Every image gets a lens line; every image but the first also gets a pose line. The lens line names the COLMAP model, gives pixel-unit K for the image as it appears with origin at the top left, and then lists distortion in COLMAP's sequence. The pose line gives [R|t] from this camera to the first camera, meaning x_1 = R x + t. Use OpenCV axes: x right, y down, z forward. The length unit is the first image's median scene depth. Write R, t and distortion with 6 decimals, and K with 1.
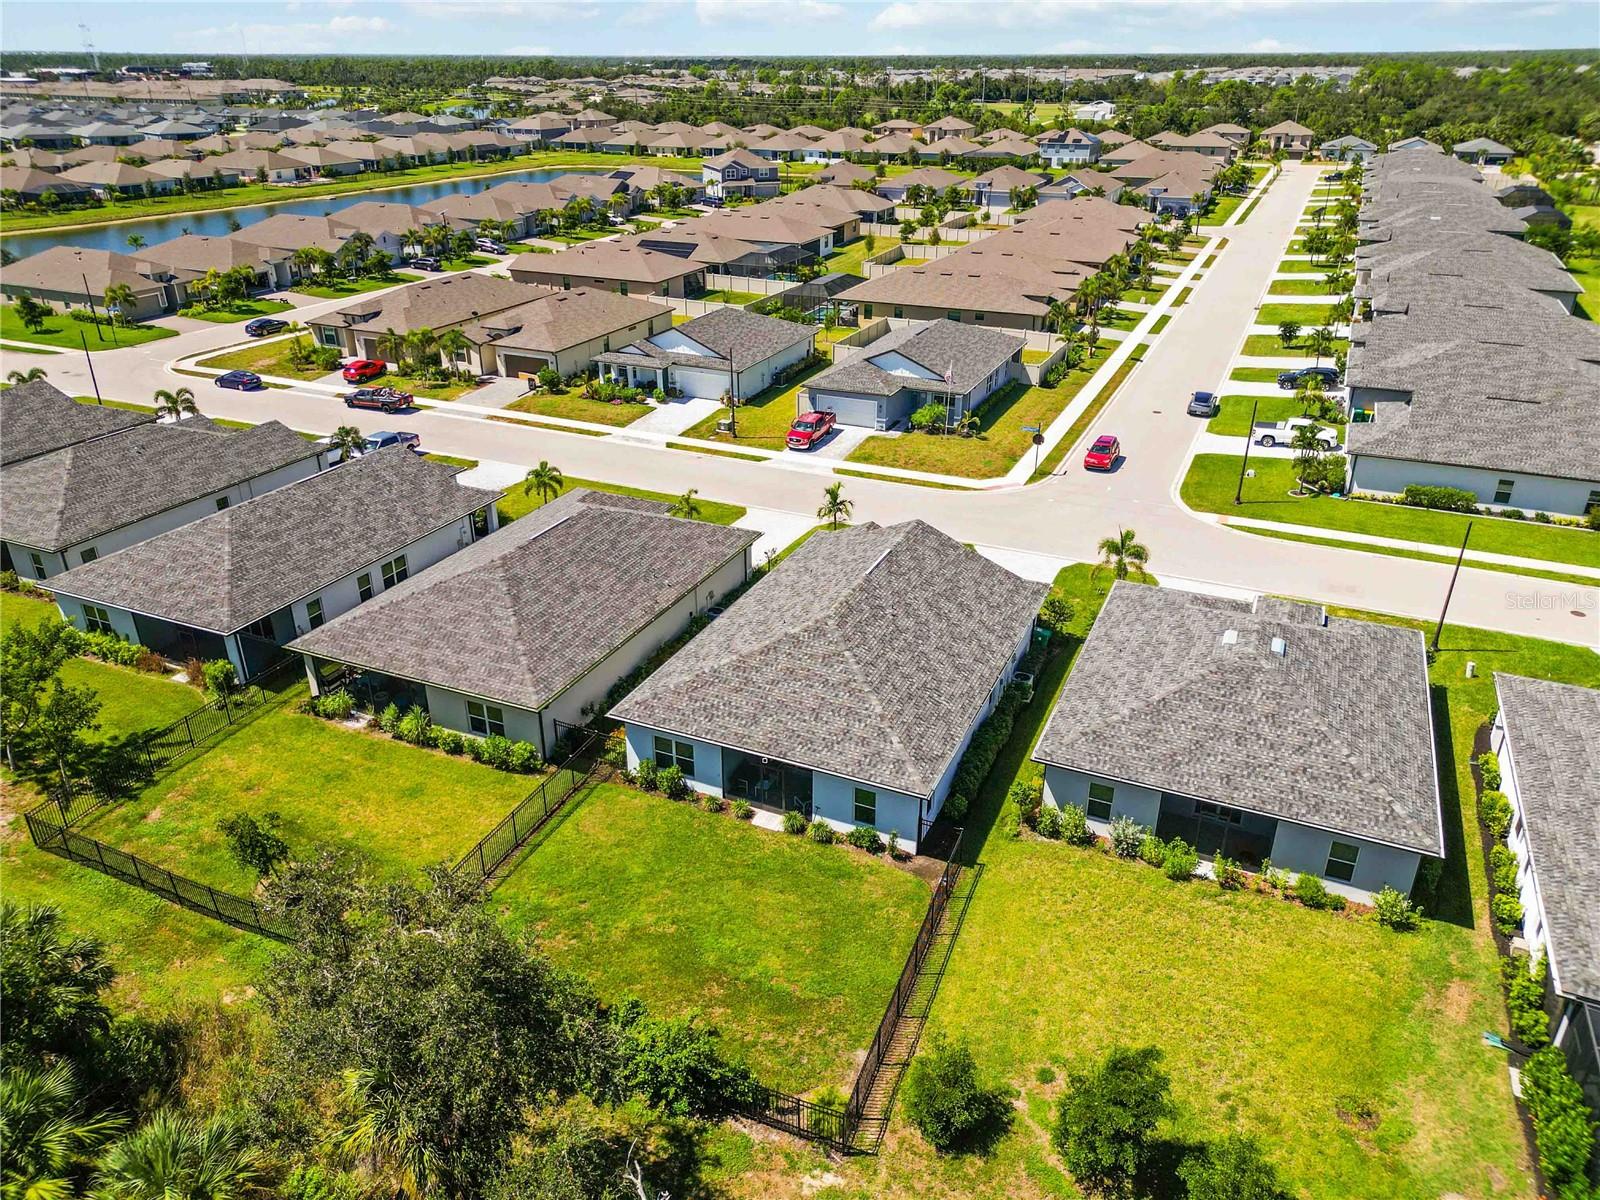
lens RADIAL K [[1119.6, 0, 793.2], [0, 1119.6, 601.3], [0, 0, 1]] dist [0.061771, -0.056747]
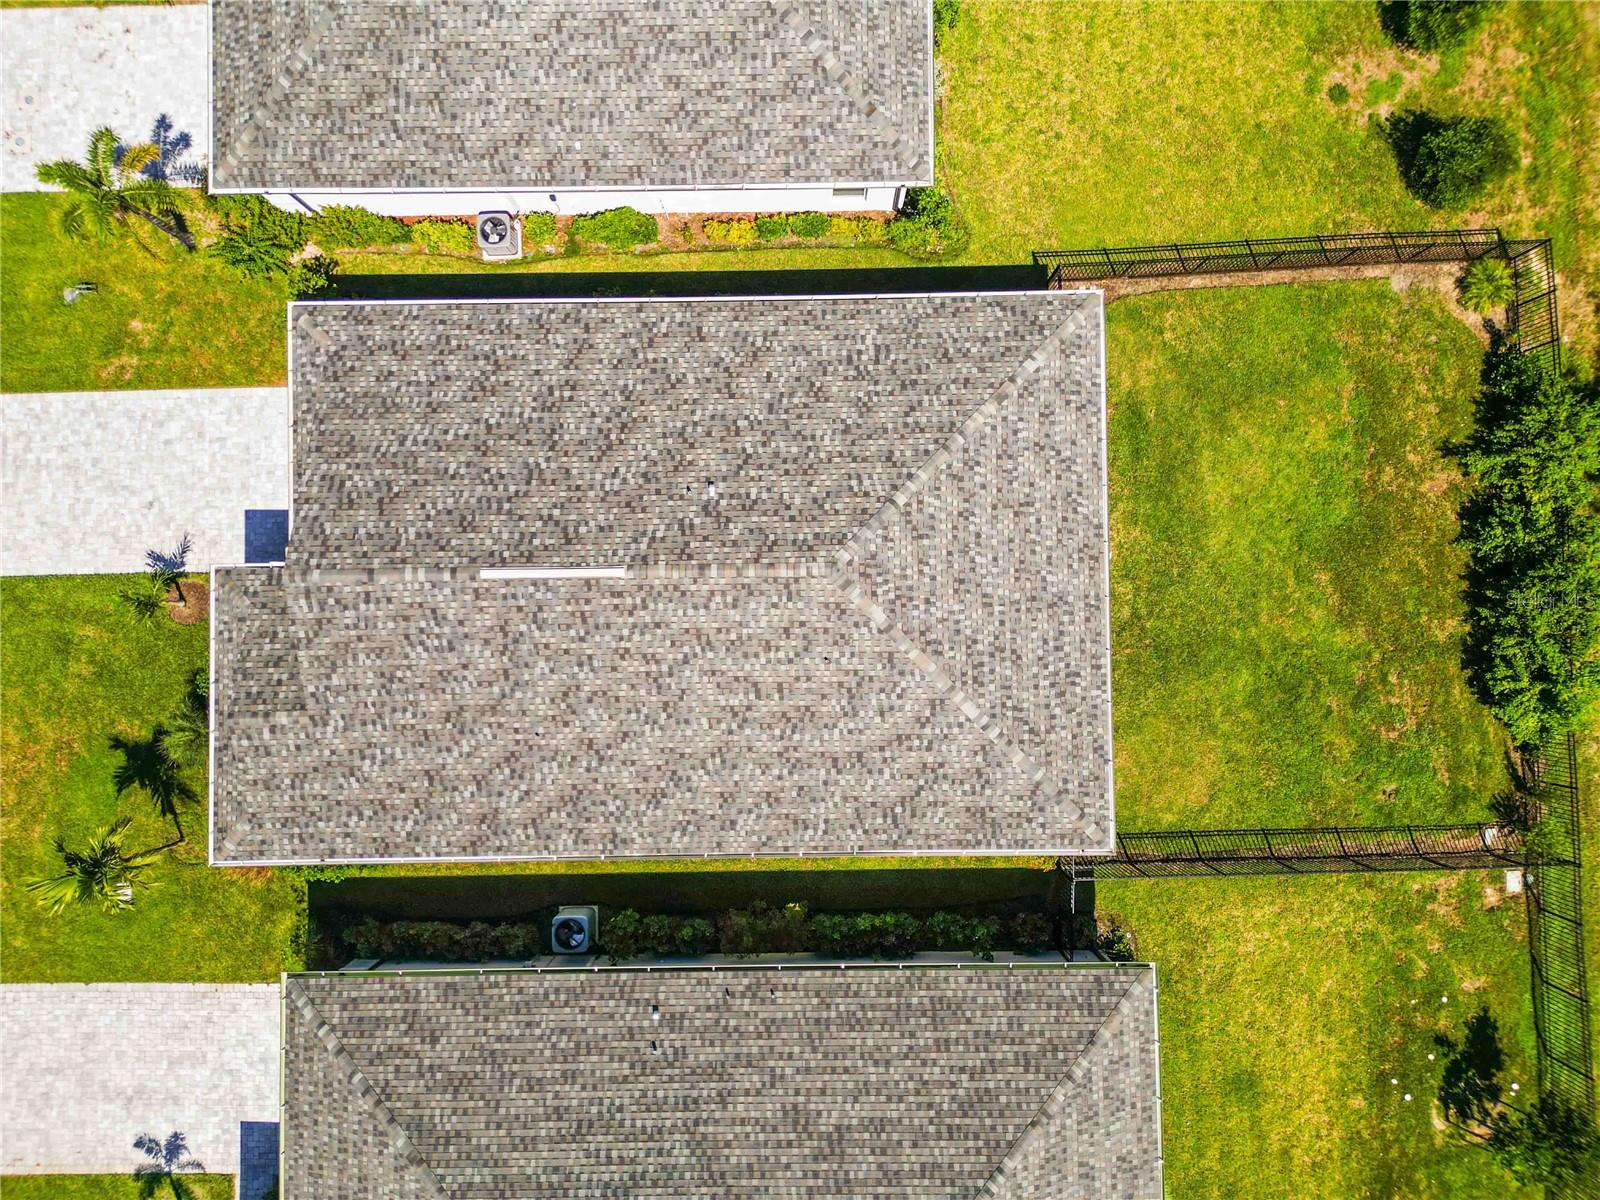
lens RADIAL K [[1119.6, 0, 794.8], [0, 1119.6, 601.5], [0, 0, 1]] dist [0.061771, -0.056747]
pose [[-0.427438, -0.903694, 0.025173, 0.007329], [0.400051, -0.164104, 0.901681, -0.314312], [-0.810713, 0.395483, 0.431668, 0.532387]]
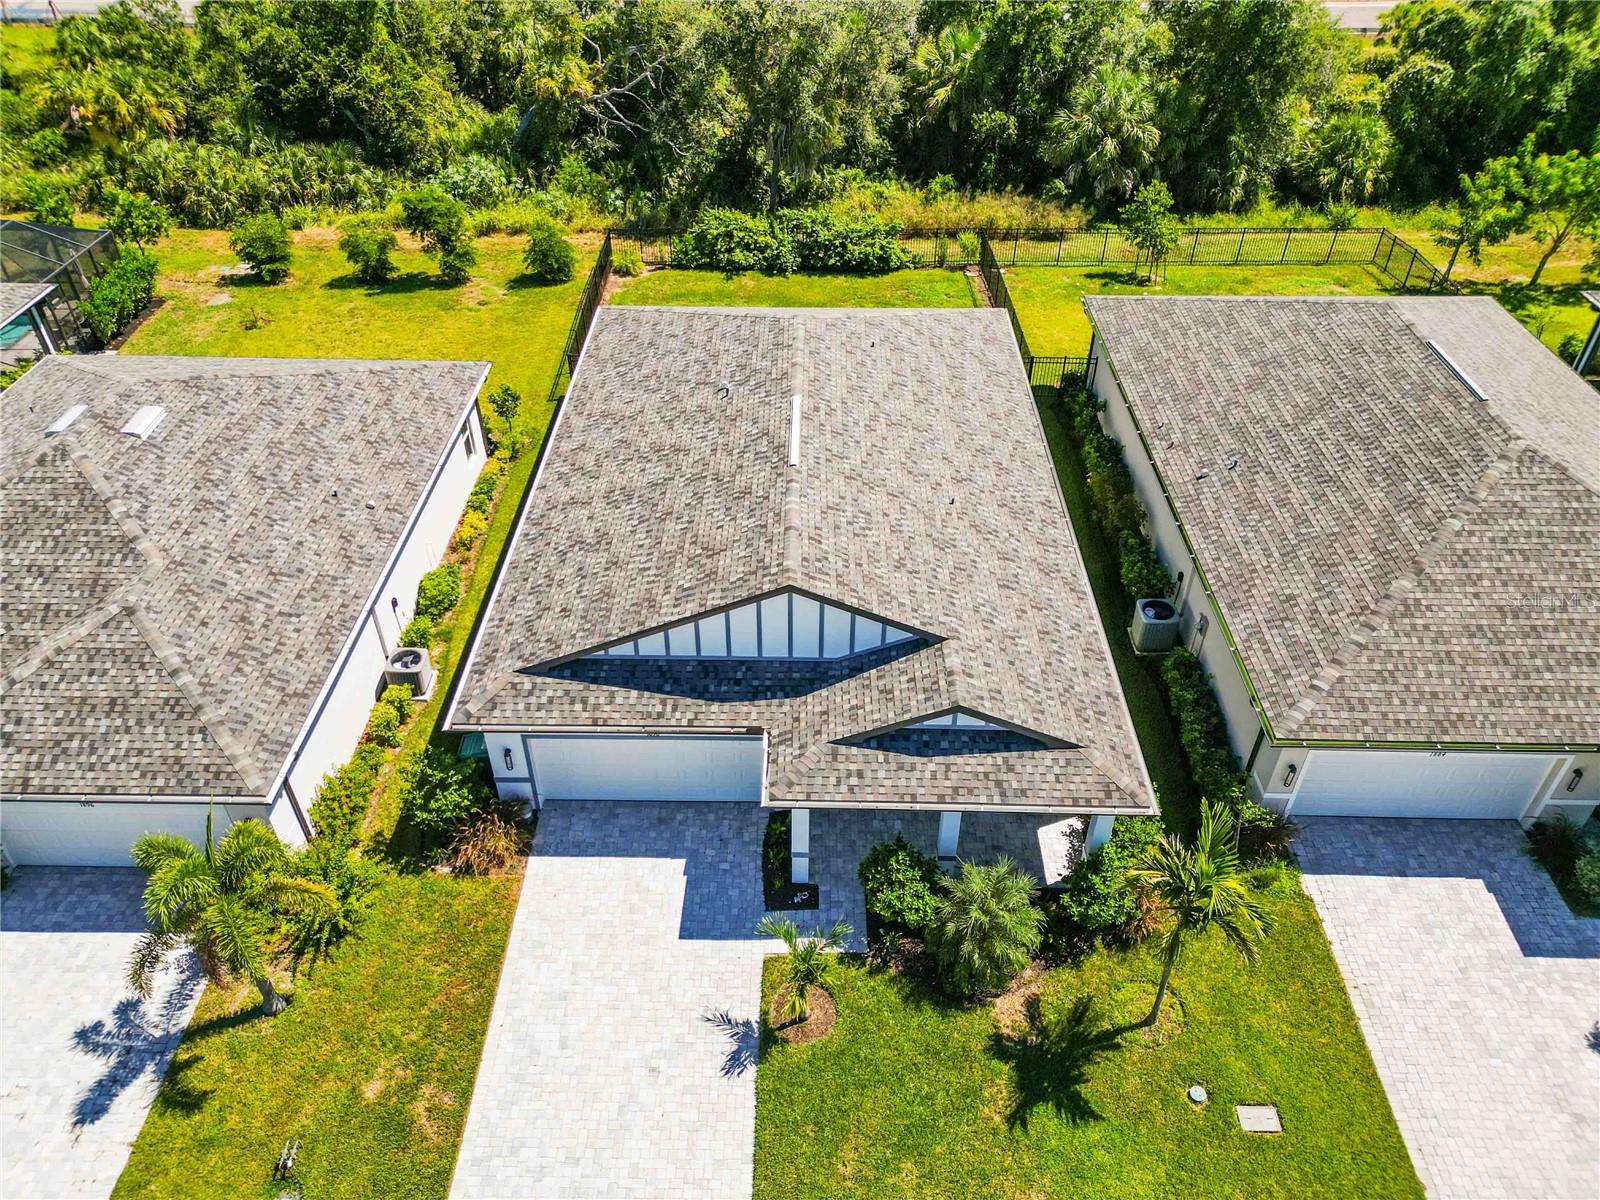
lens RADIAL K [[1119.6, 0, 794.7], [0, 1119.6, 597.7], [0, 0, 1]] dist [0.061771, -0.056747]
pose [[-0.917329, 0.249021, -0.310638, 0.185773], [-0.172248, 0.455204, 0.873568, -0.324381], [0.358940, 0.854856, -0.374678, 0.928473]]
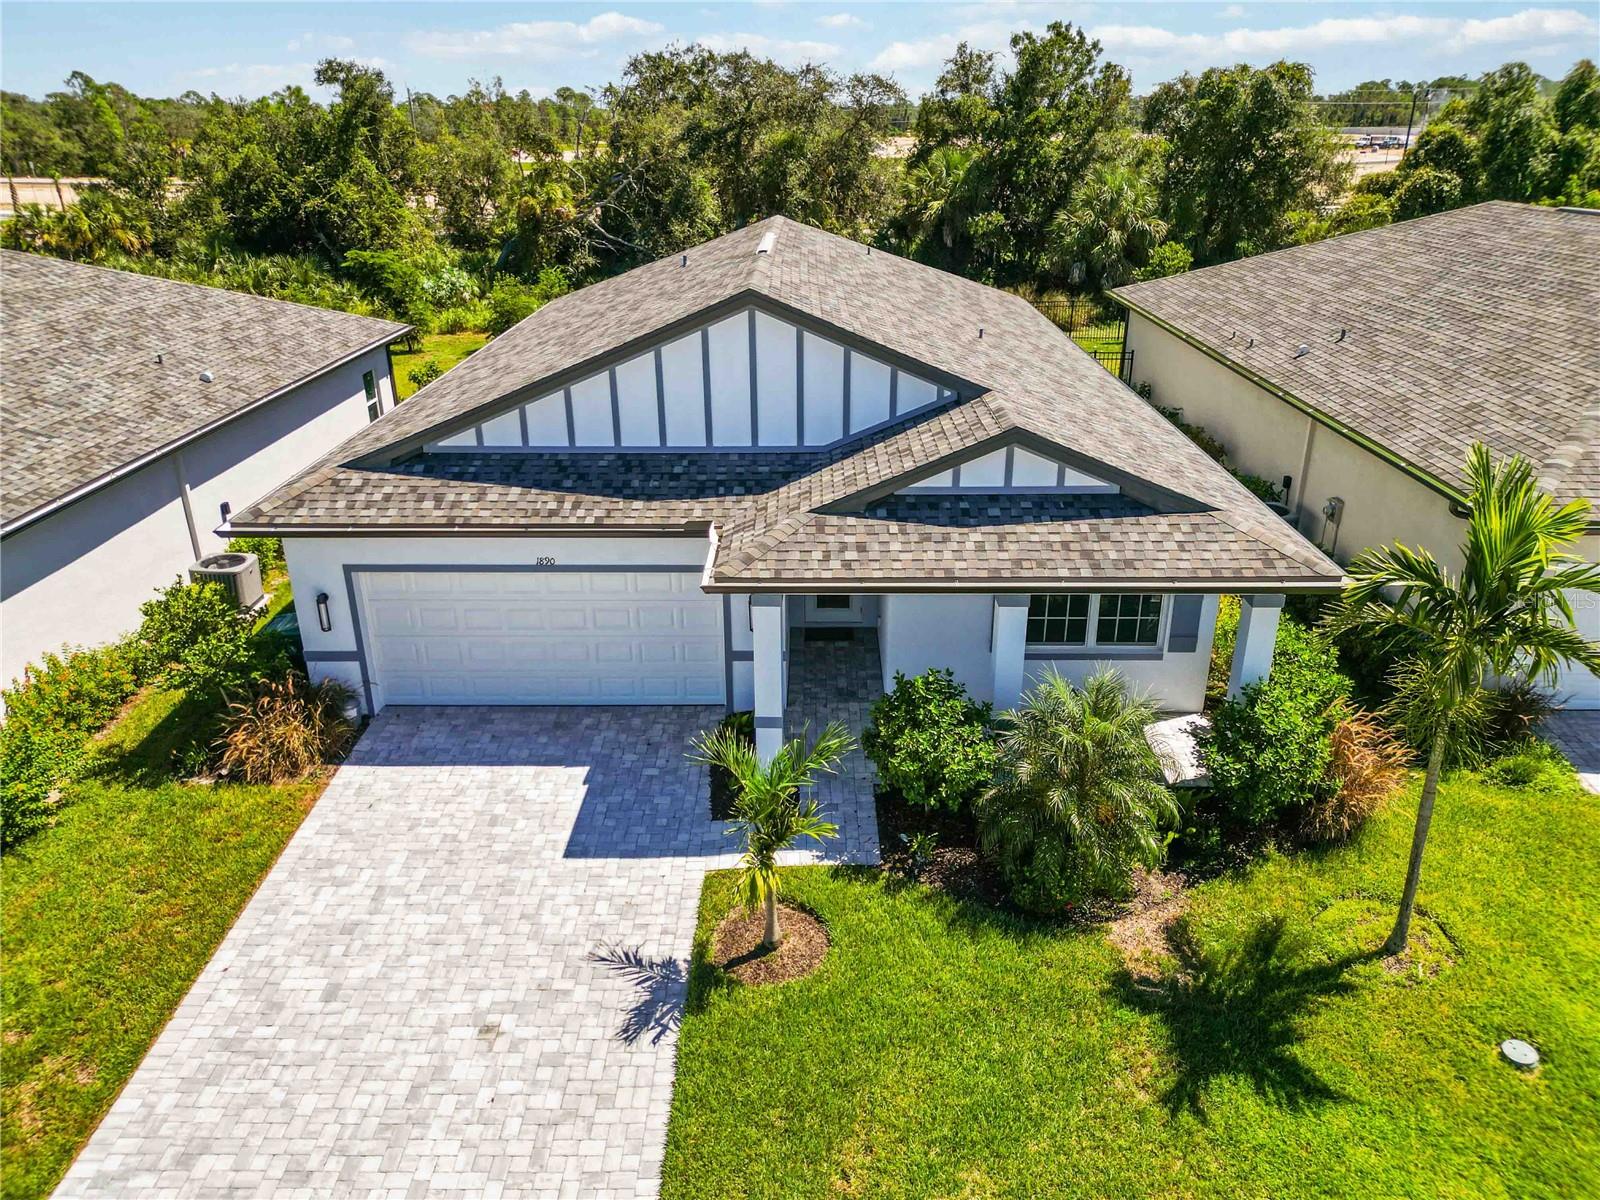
lens RADIAL K [[1119.6, 0, 794.8], [0, 1119.6, 599.0], [0, 0, 1]] dist [0.061771, -0.056747]
pose [[-0.916471, 0.163323, -0.365249, 0.167701], [-0.166337, 0.674729, 0.719077, -0.169538], [0.363886, 0.719768, -0.591203, 0.974973]]
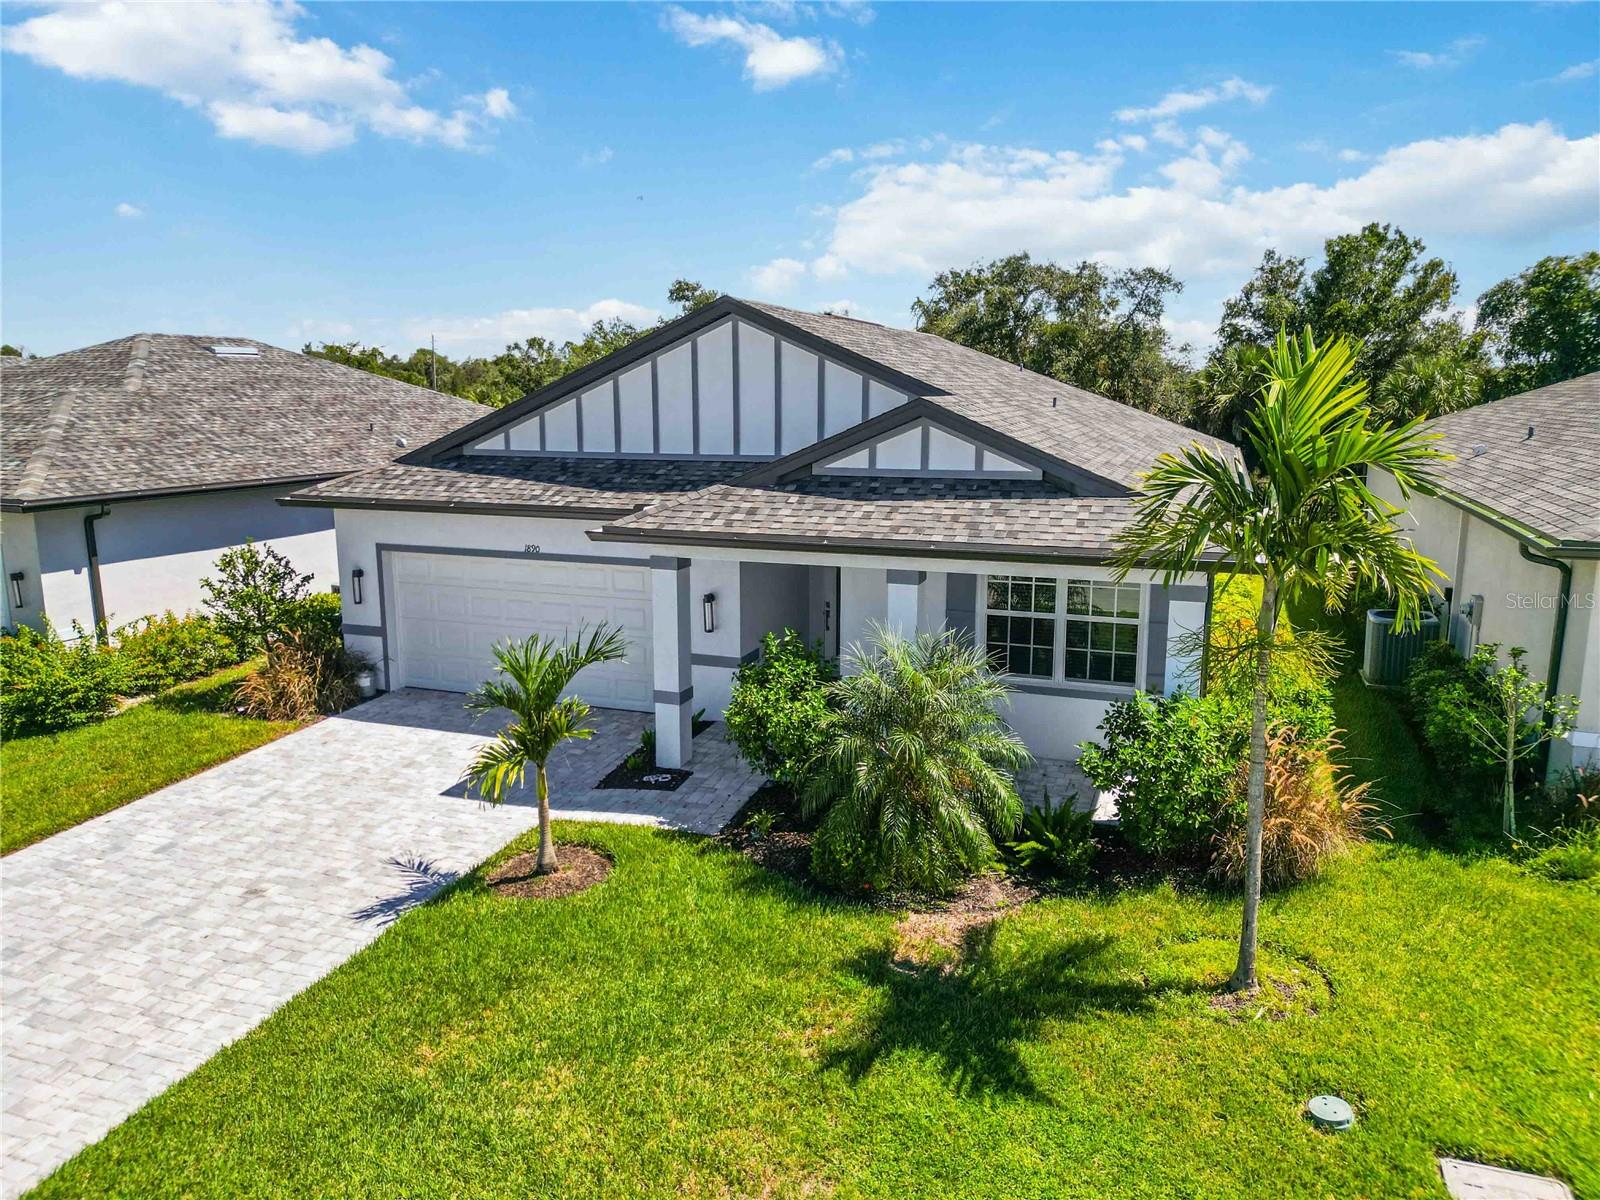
lens RADIAL K [[1119.6, 0, 794.7], [0, 1119.6, 599.9], [0, 0, 1]] dist [0.061771, -0.056747]
pose [[-0.997368, 0.015526, -0.070820, 0.094253], [-0.029483, 0.805538, 0.591810, -0.140108], [0.066236, 0.592341, -0.802960, 1.018808]]
